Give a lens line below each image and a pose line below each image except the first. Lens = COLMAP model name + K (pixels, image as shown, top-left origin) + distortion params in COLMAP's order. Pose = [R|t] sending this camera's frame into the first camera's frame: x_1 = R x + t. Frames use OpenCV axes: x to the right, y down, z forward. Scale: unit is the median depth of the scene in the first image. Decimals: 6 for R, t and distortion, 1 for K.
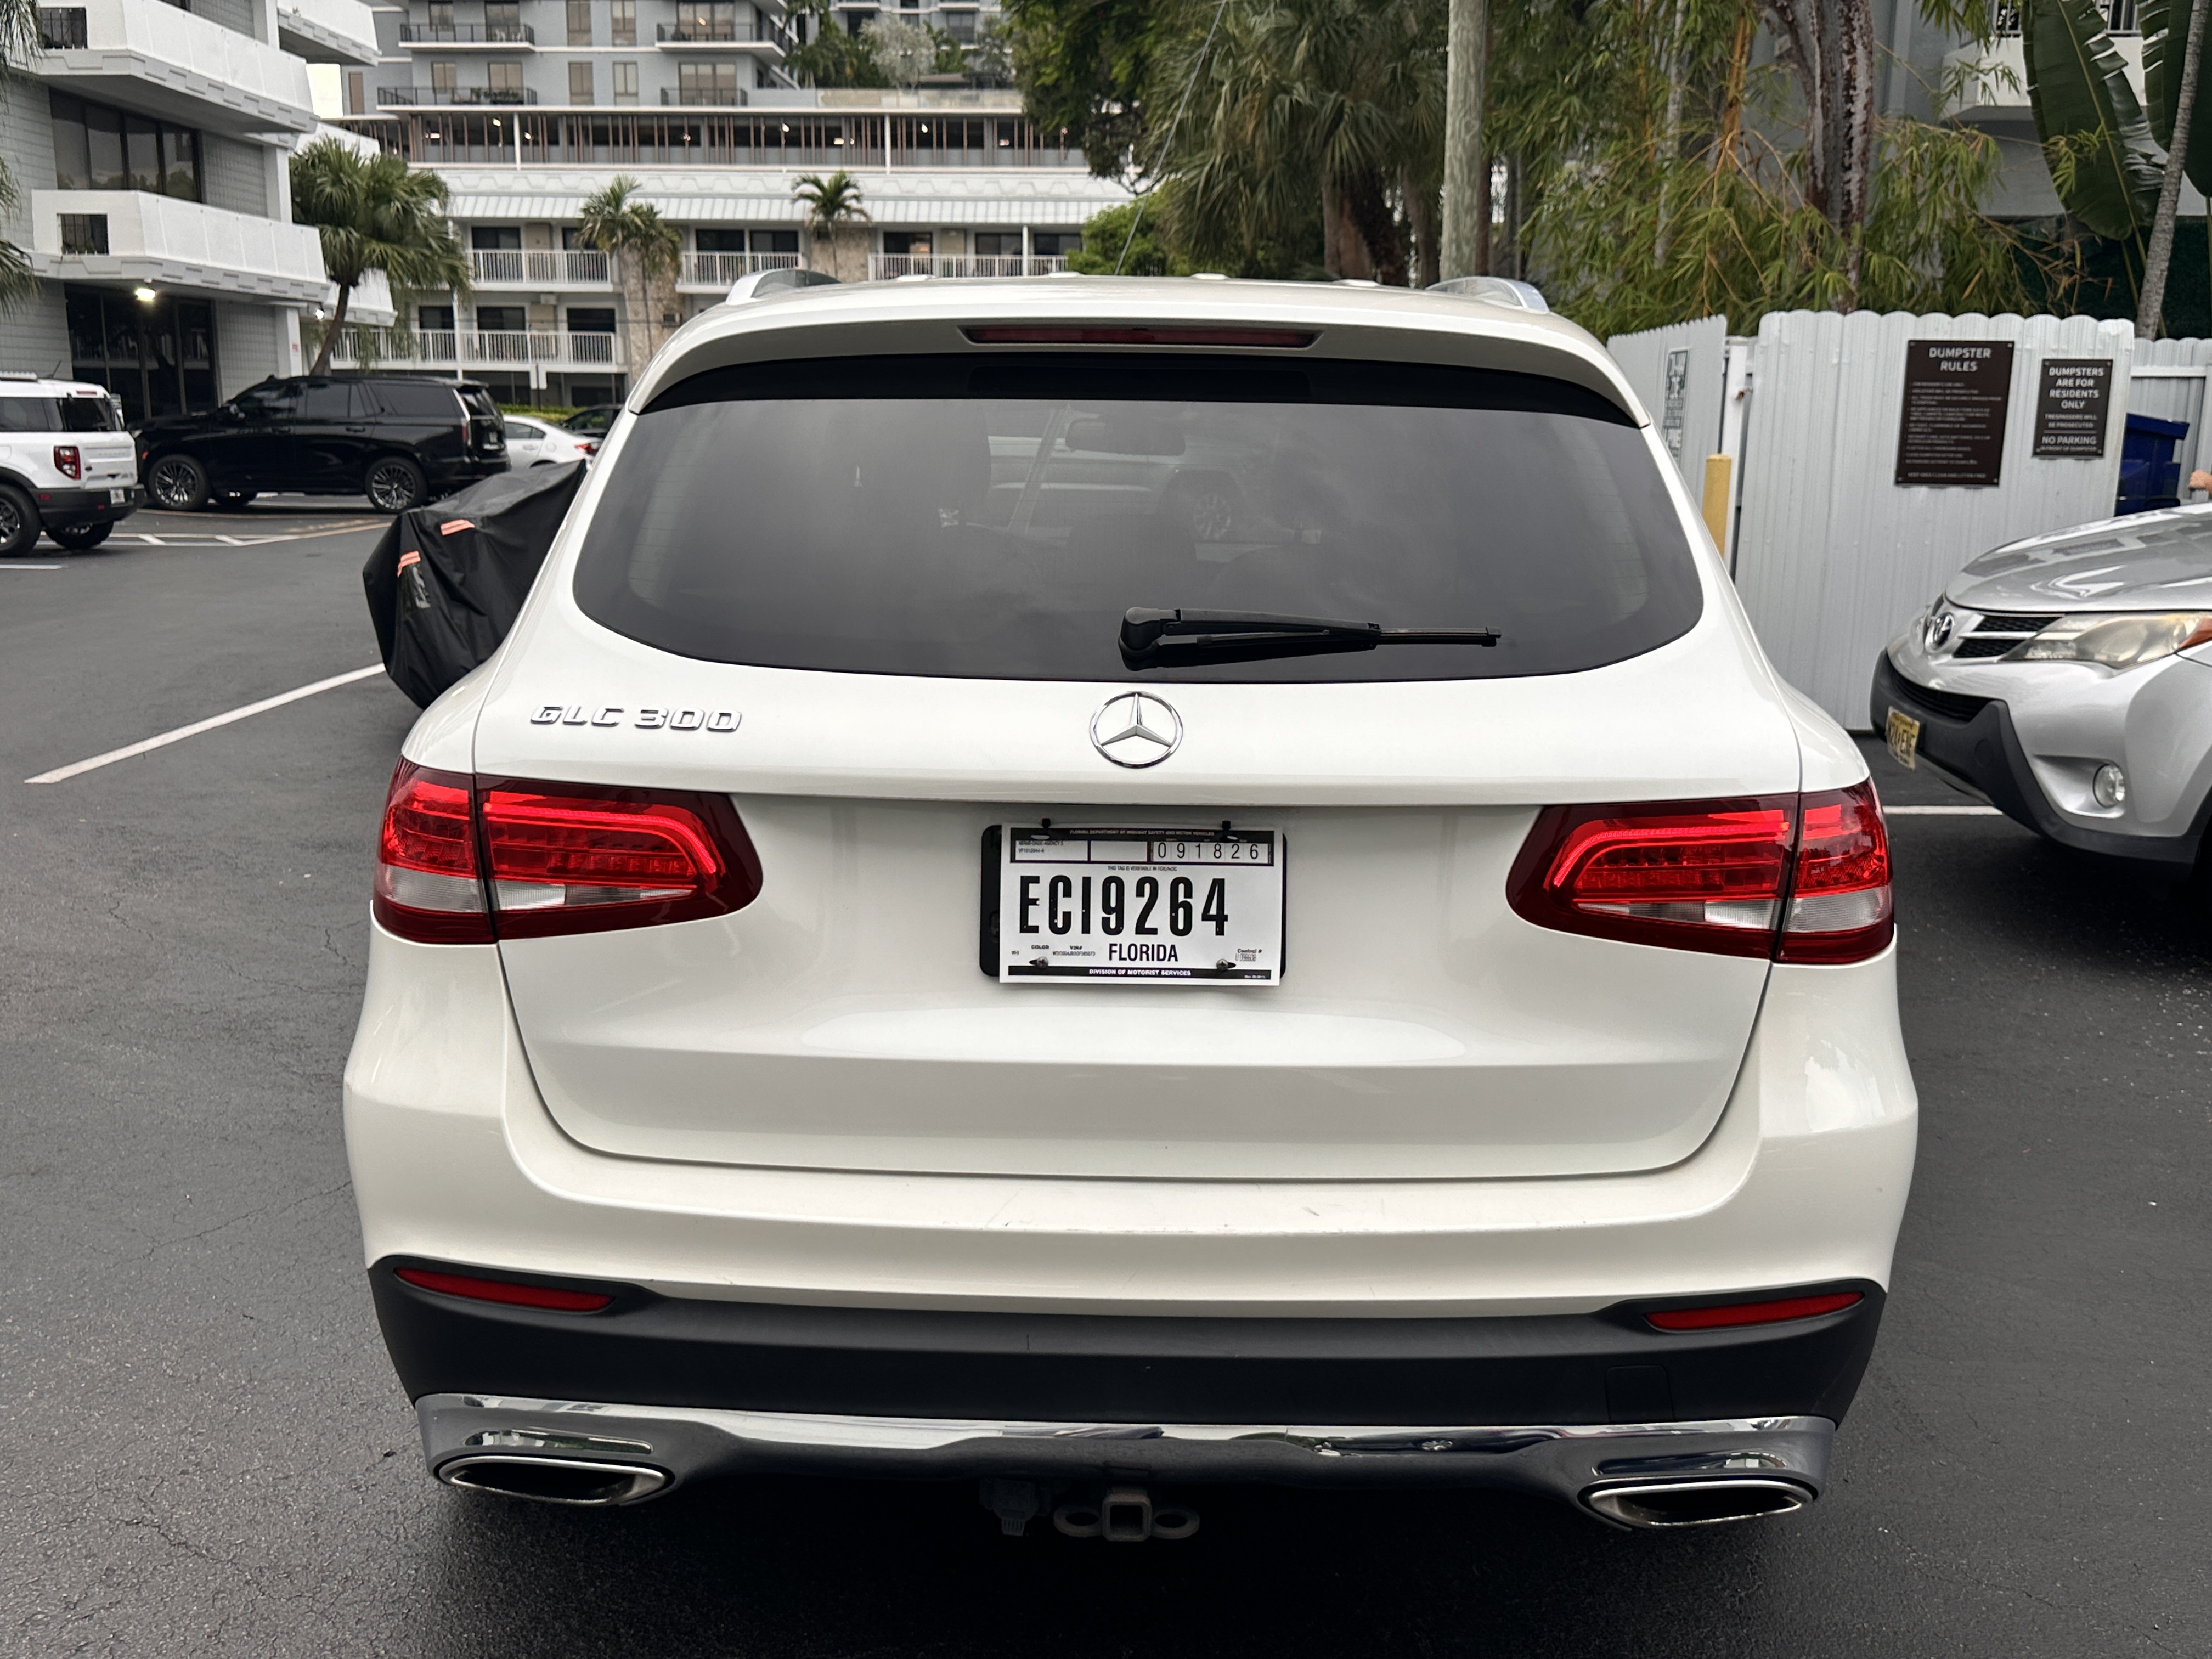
lens RADIAL K [[2012.3, 0, 1106.0], [0, 2012.3, 829.5], [0, 0, 1]] dist [-0.001103, -0.007683]
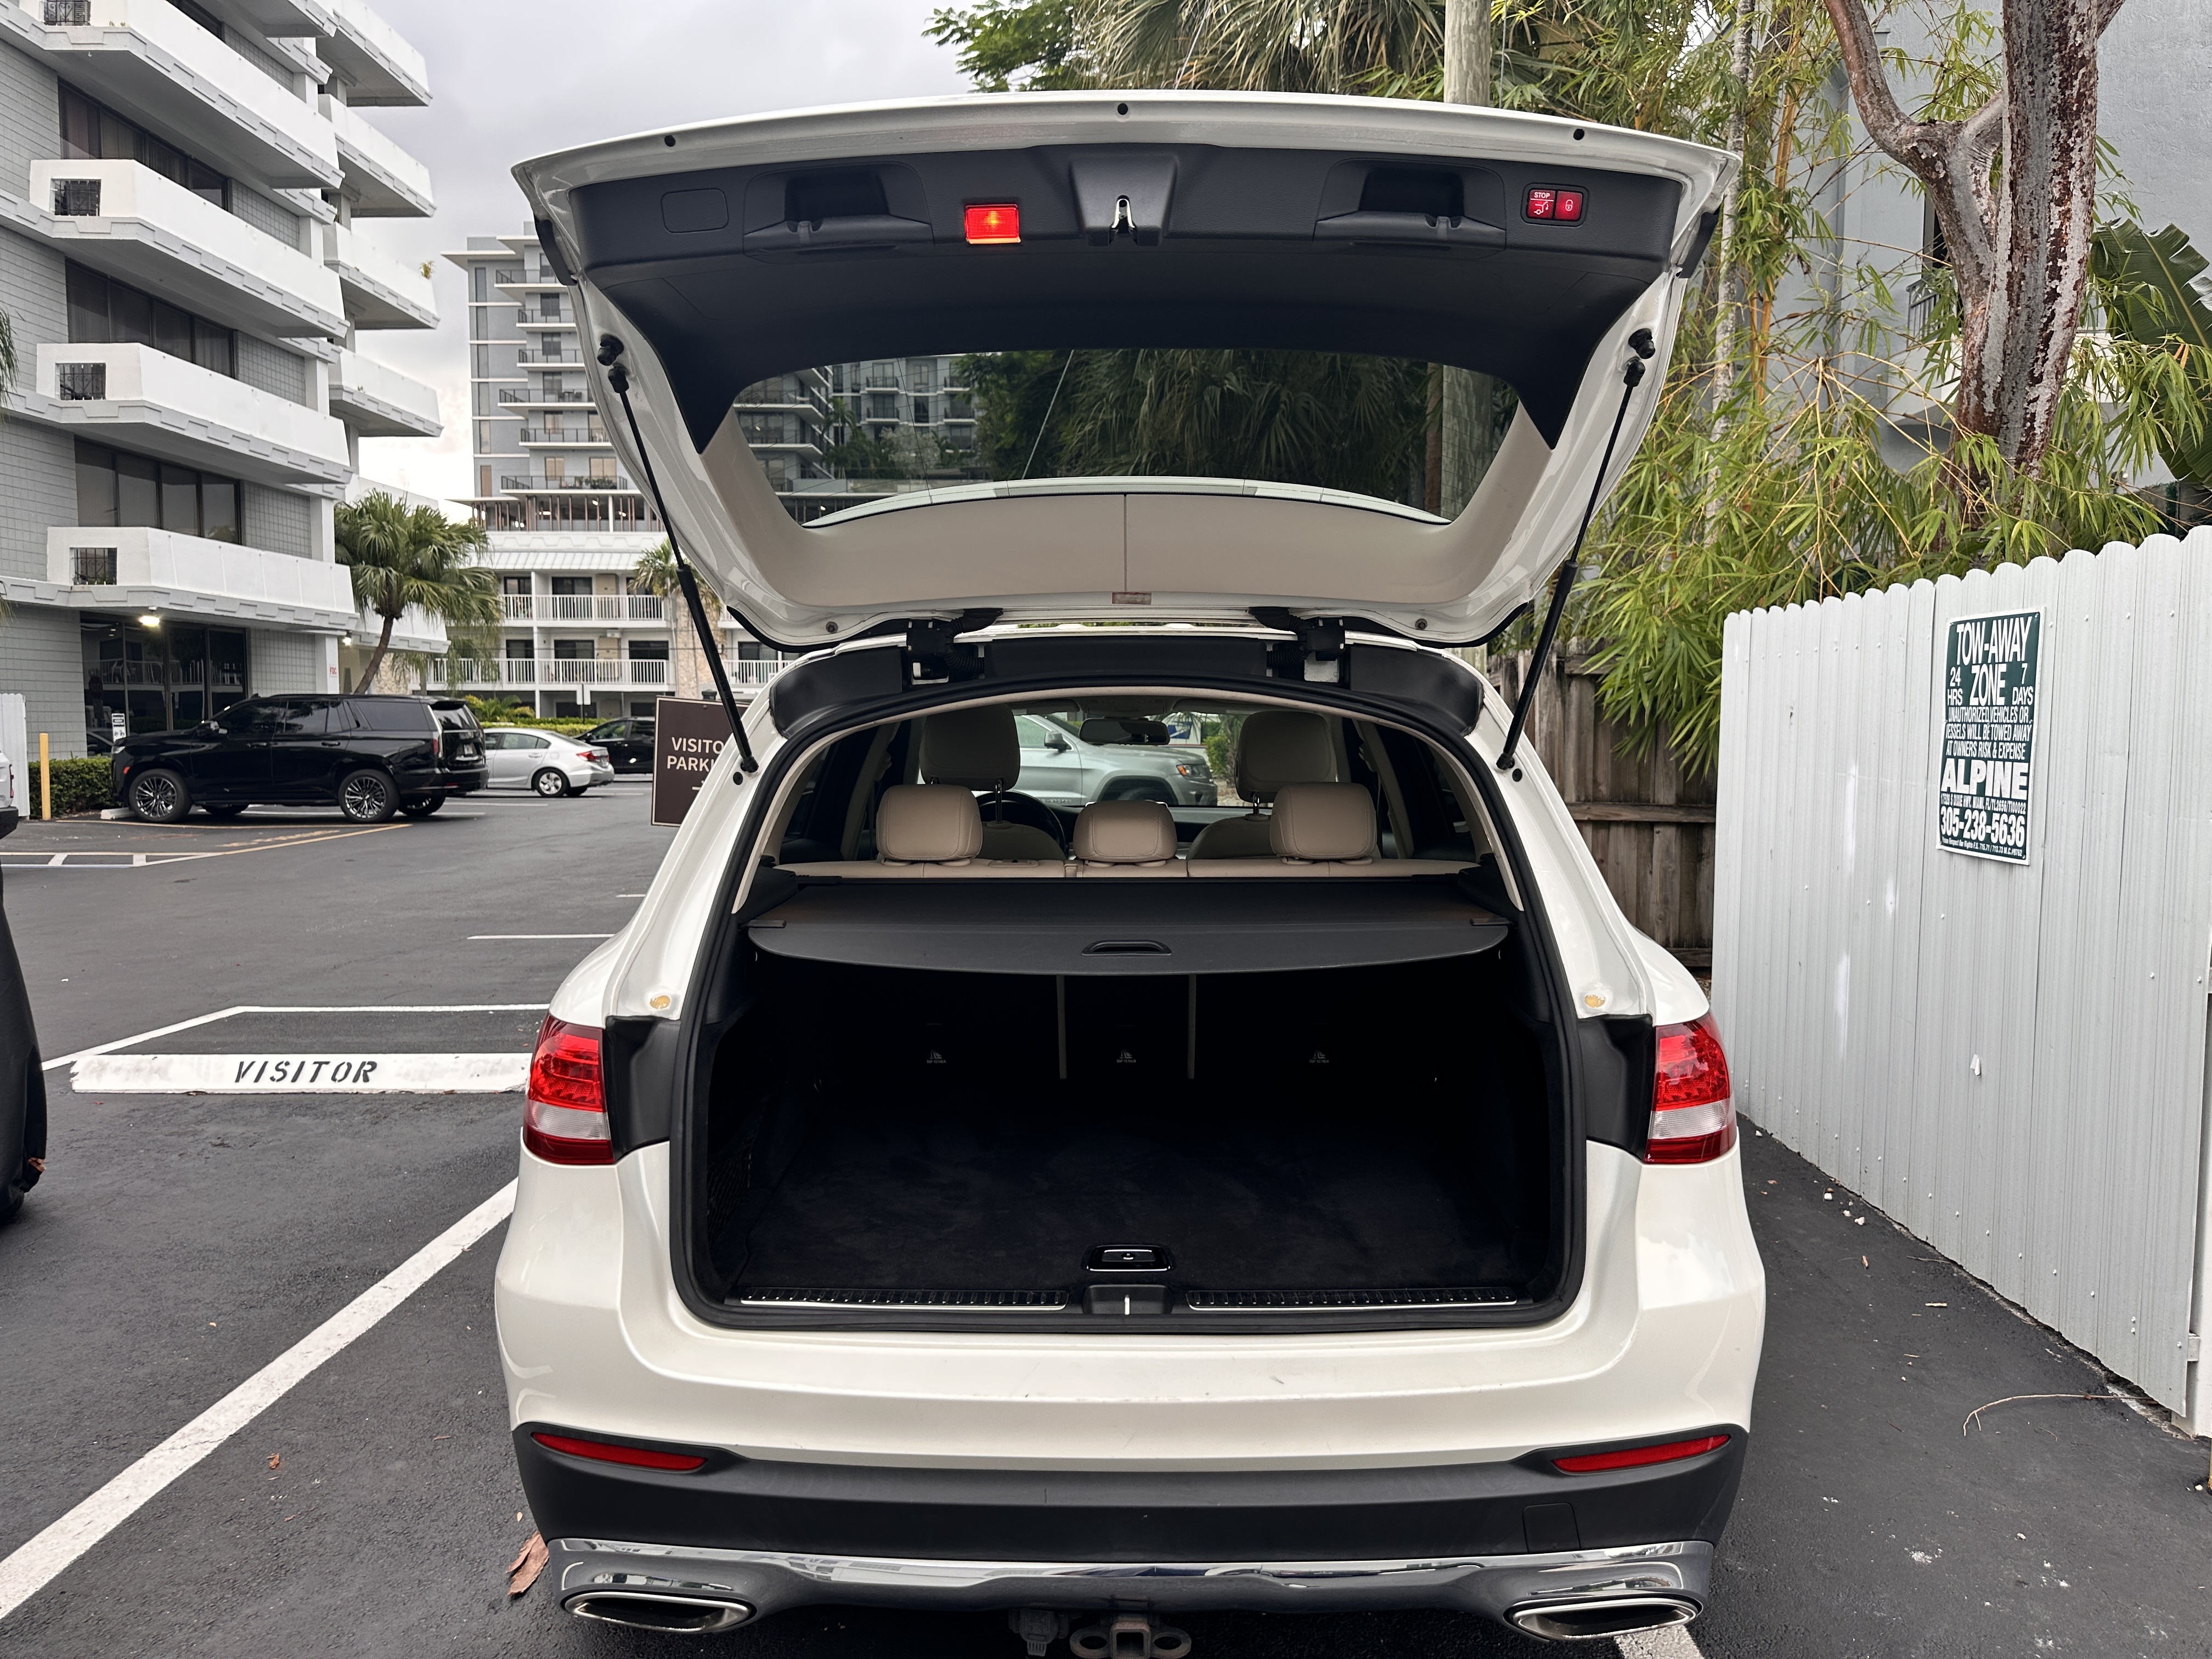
lens RADIAL K [[1543.0, 0, 1106.0], [0, 1543.0, 829.5], [0, 0, 1]] dist [-0.006142, -0.008076]
pose [[0.999762, -0.008324, 0.020145, 0.010765], [0.010925, 0.991099, -0.132676, -0.032867], [-0.018862, 0.132865, 0.990955, 0.152272]]
